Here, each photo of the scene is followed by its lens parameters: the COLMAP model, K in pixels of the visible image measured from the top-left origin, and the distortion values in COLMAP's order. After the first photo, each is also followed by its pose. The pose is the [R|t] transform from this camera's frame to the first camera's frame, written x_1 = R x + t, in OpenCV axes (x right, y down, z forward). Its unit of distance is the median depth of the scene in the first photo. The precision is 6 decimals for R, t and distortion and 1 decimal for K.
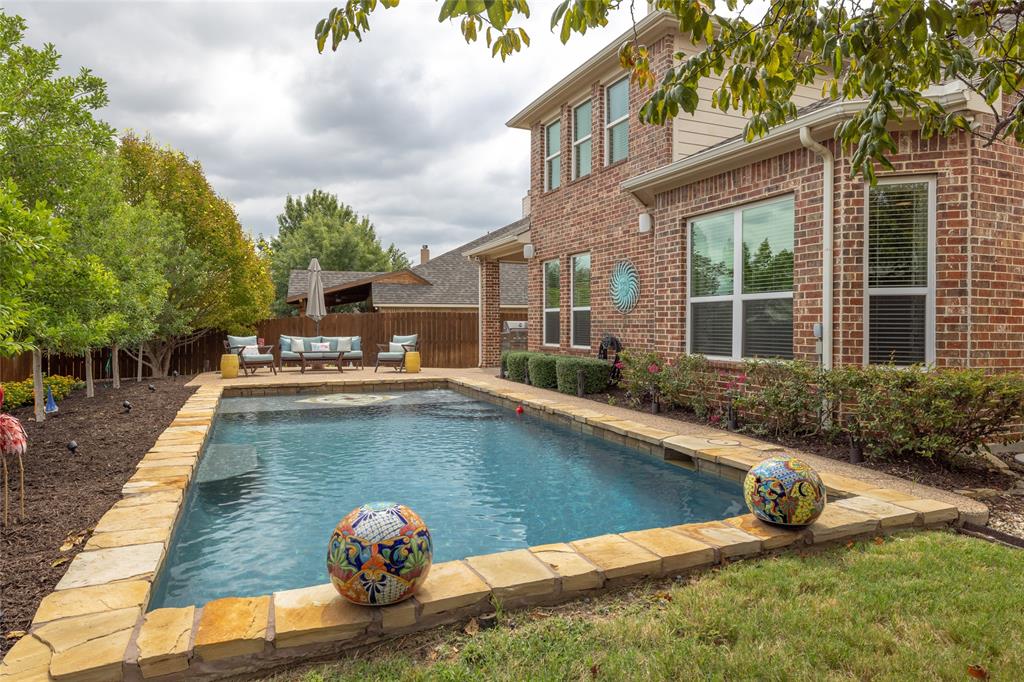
lens RADIAL K [[619.8, 0, 510.0], [0, 619.8, 337.7], [0, 0, 1]] dist [-0.004112, 0.001334]
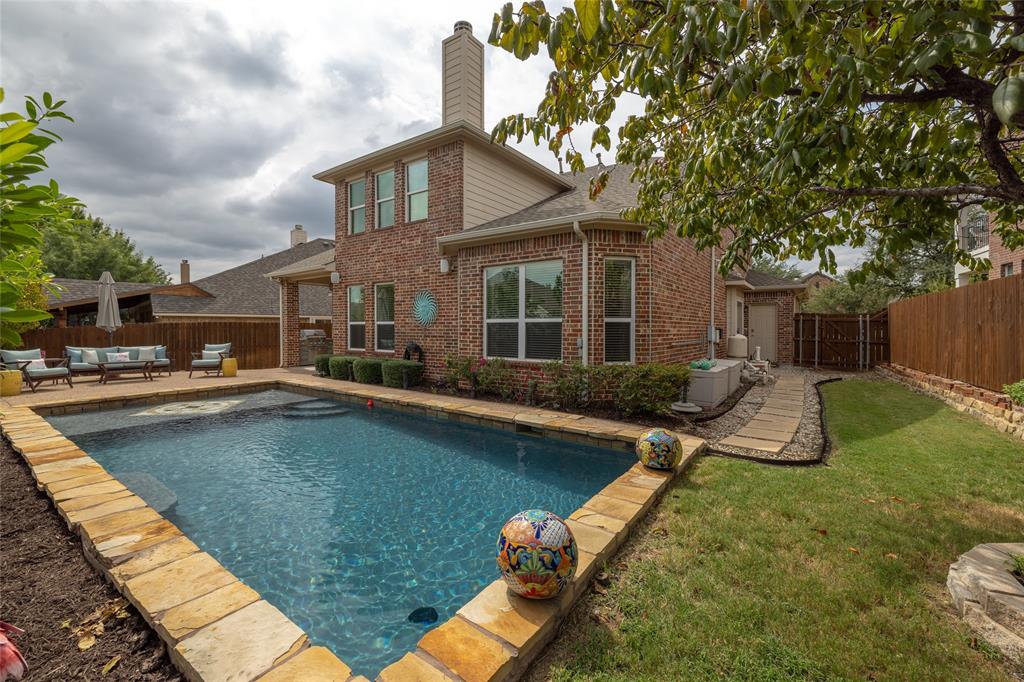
lens RADIAL K [[424.1, 0, 513.6], [0, 424.1, 335.0], [0, 0, 1]] dist [0.002489, 0.000403]
pose [[0.858833, -0.010667, 0.512145, -0.167319], [0.012433, 0.999923, -0.000023, -0.023150], [-0.512105, 0.006387, 0.858899, 0.067849]]
